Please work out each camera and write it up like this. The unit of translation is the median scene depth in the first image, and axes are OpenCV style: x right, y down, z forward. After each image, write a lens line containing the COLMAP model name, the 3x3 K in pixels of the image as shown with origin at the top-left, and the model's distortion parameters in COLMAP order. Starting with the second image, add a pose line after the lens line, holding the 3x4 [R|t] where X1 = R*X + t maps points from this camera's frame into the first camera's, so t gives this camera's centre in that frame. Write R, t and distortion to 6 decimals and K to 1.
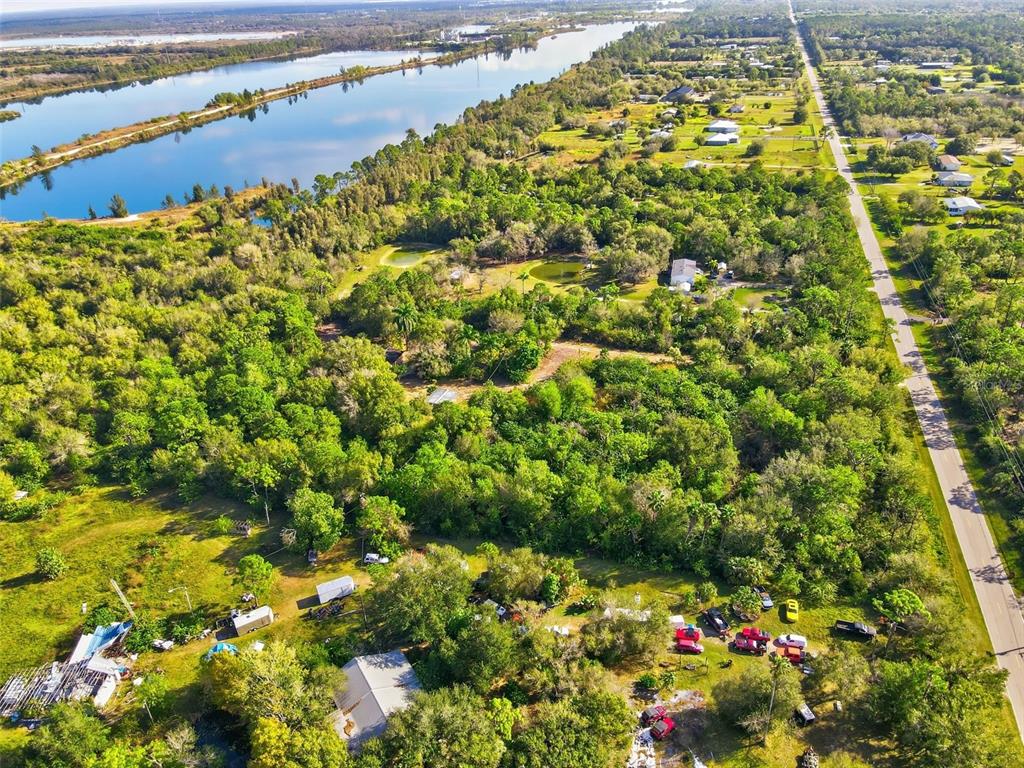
lens RADIAL K [[753.7, 0, 497.3], [0, 753.7, 366.9], [0, 0, 1]] dist [0.024253, -0.007155]
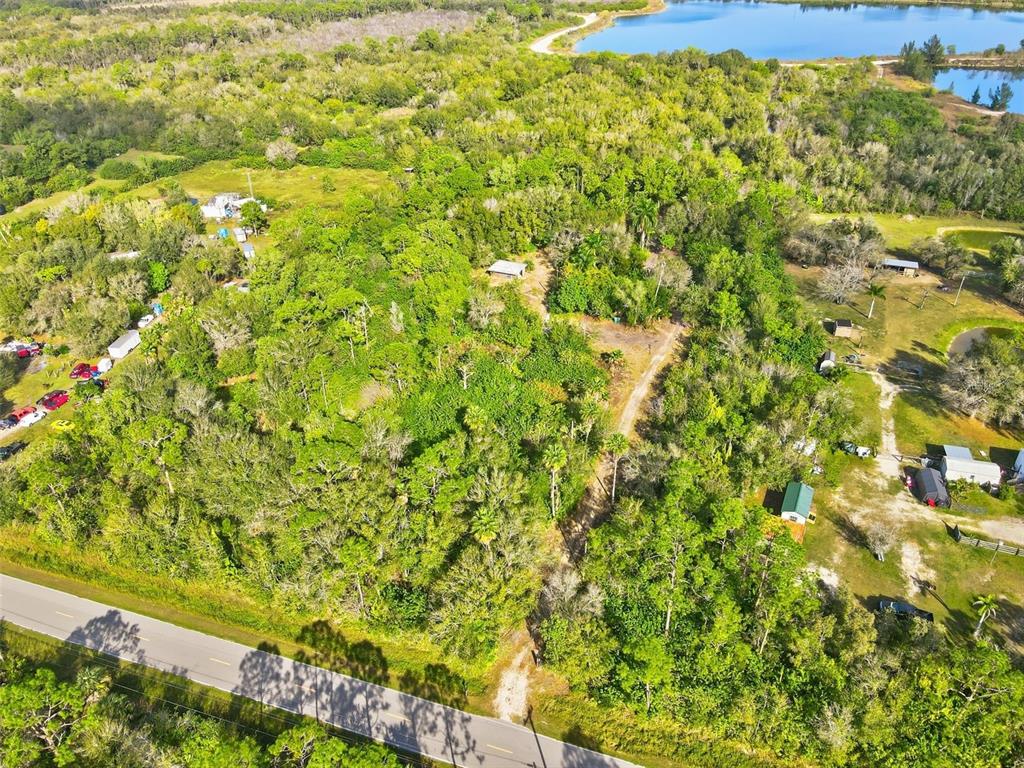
lens RADIAL K [[753.7, 0, 504.6], [0, 753.7, 376.8], [0, 0, 1]] dist [0.024253, -0.007155]
pose [[-0.015251, 0.554081, -0.832323, 0.501280], [-0.434180, 0.746176, 0.504688, -0.212195], [0.900697, 0.369075, 0.229191, 0.534788]]
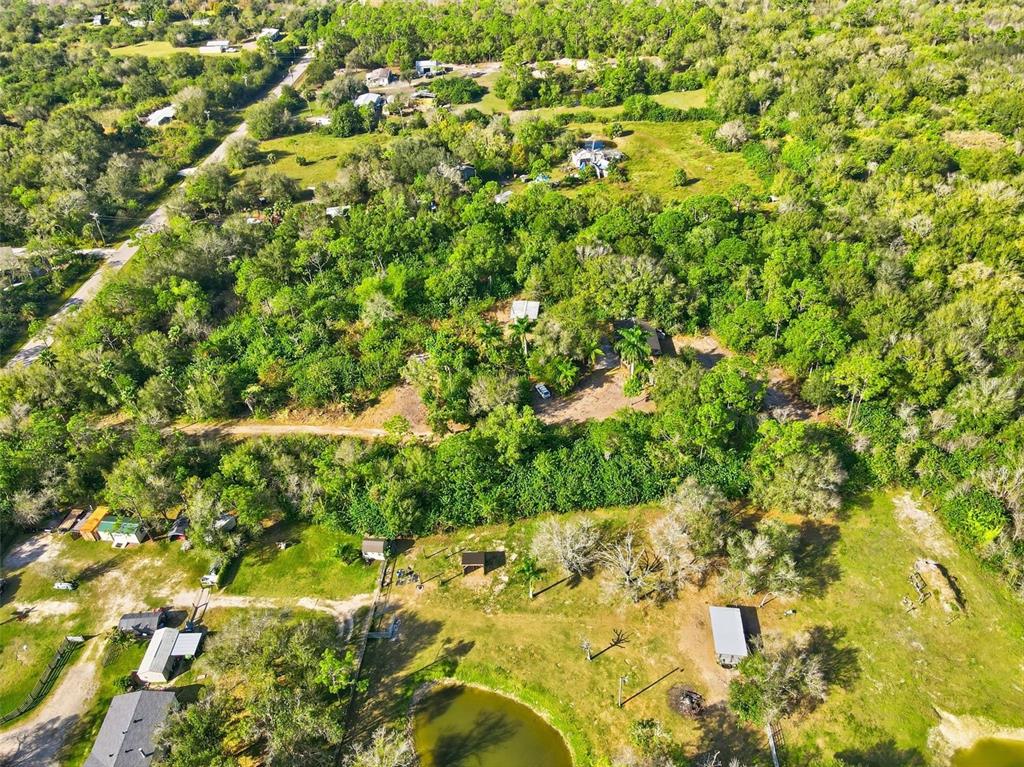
lens RADIAL K [[753.7, 0, 523.1], [0, 753.7, 390.3], [0, 0, 1]] dist [0.024253, -0.007155]
pose [[-0.951142, 0.247852, -0.184116, 0.079706], [-0.057760, 0.442954, 0.894682, -0.478397], [0.303304, 0.861604, -0.406996, 0.938081]]
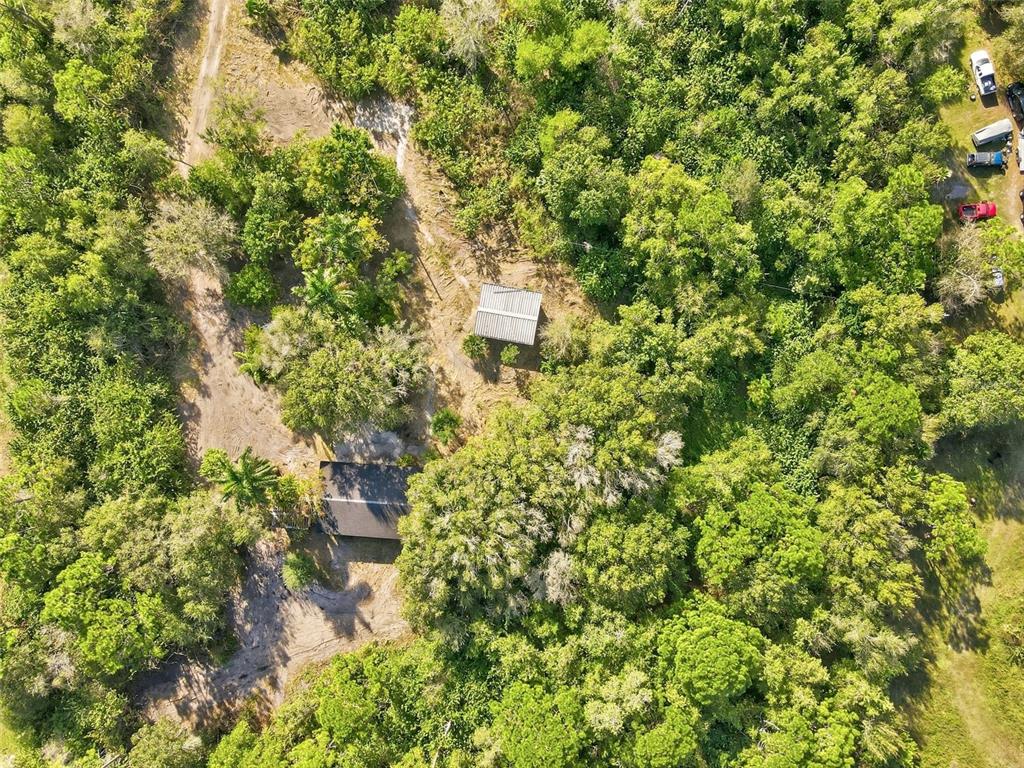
lens RADIAL K [[753.7, 0, 510.6], [0, 753.7, 406.2], [0, 0, 1]] dist [0.024253, -0.007155]
pose [[-0.234554, -0.971127, 0.043561, -0.099621], [0.483086, -0.077558, 0.872131, -0.250104], [-0.843571, 0.225606, 0.487329, 0.497934]]
